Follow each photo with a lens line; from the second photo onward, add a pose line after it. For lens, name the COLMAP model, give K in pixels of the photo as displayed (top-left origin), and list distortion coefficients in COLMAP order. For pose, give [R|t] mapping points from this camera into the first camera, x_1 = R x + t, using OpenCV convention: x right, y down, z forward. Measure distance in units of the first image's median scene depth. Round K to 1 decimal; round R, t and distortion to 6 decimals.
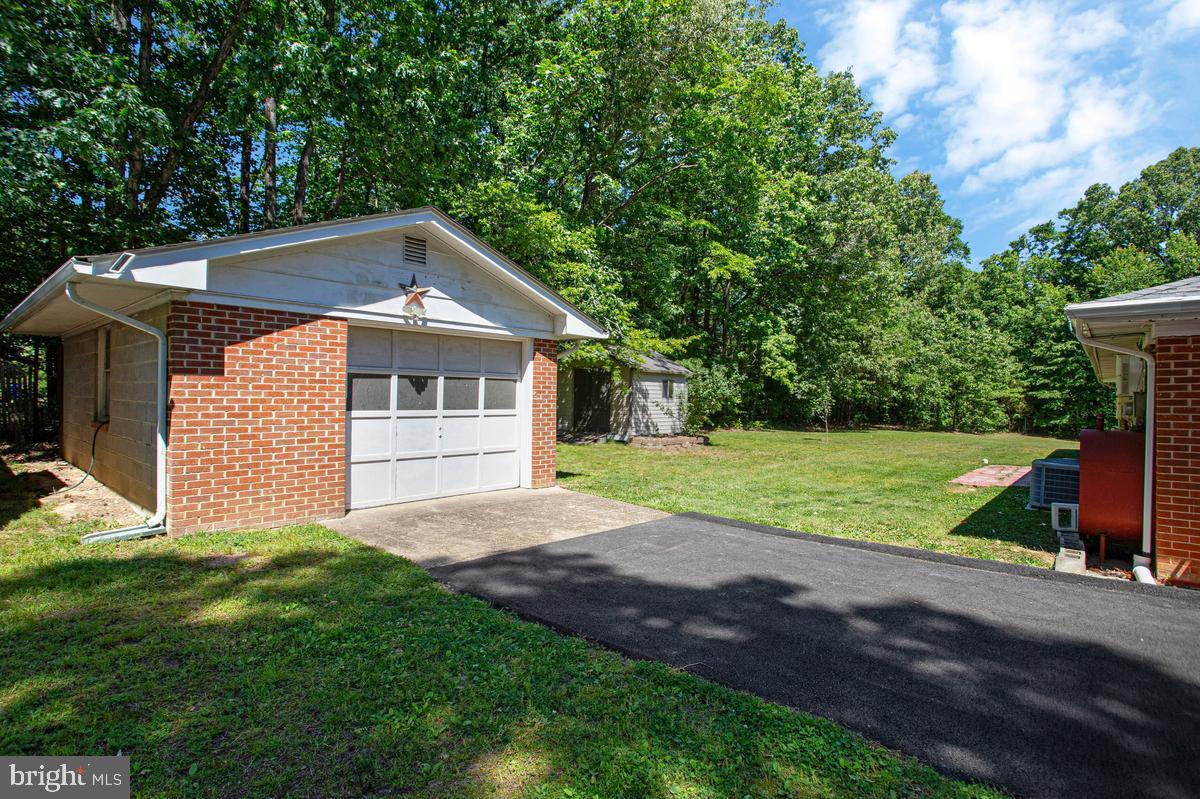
lens RADIAL K [[602.9, 0, 620.7], [0, 602.9, 395.4], [0, 0, 1]] dist [-0.002677, 0.017728]
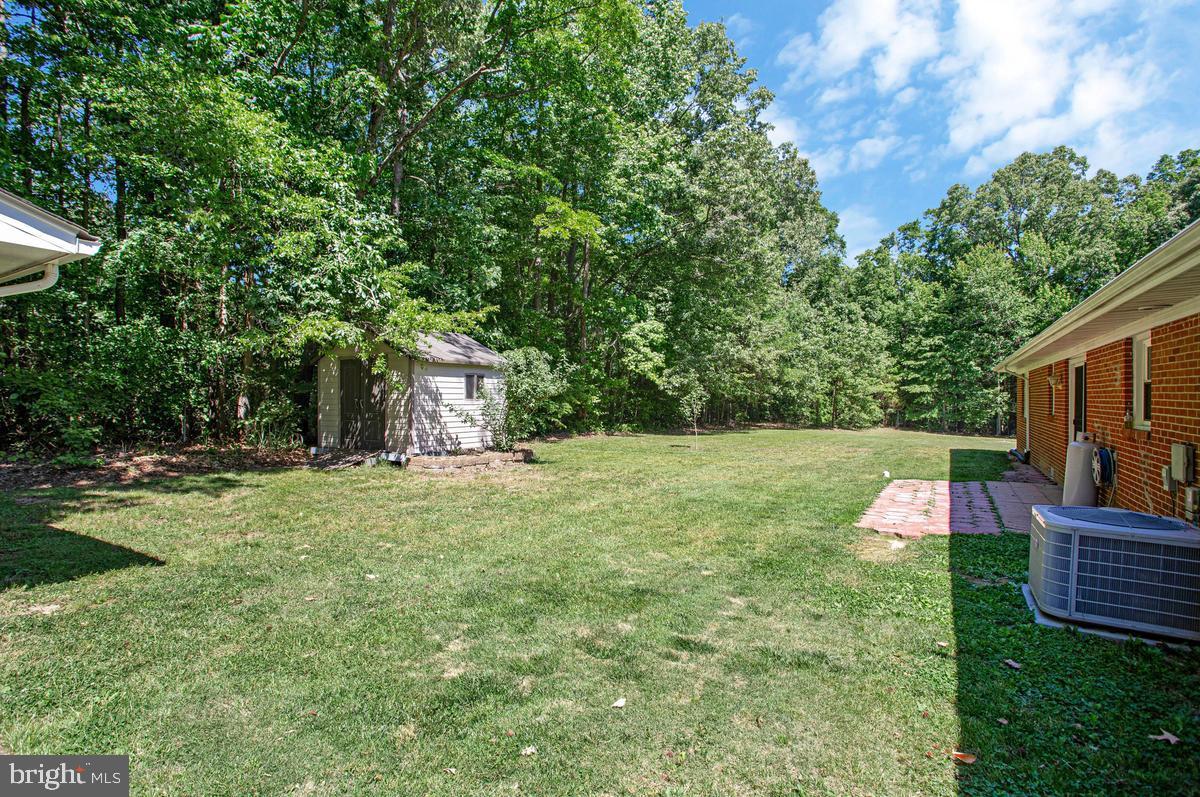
lens RADIAL K [[602.2, 0, 598.5], [0, 602.2, 410.3], [0, 0, 1]] dist [-0.002491, -0.000398]
pose [[0.990056, -0.020403, 0.139183, 0.061622], [0.017239, 0.999566, 0.023902, 0.001647], [-0.139610, -0.021265, 0.989978, 0.132795]]
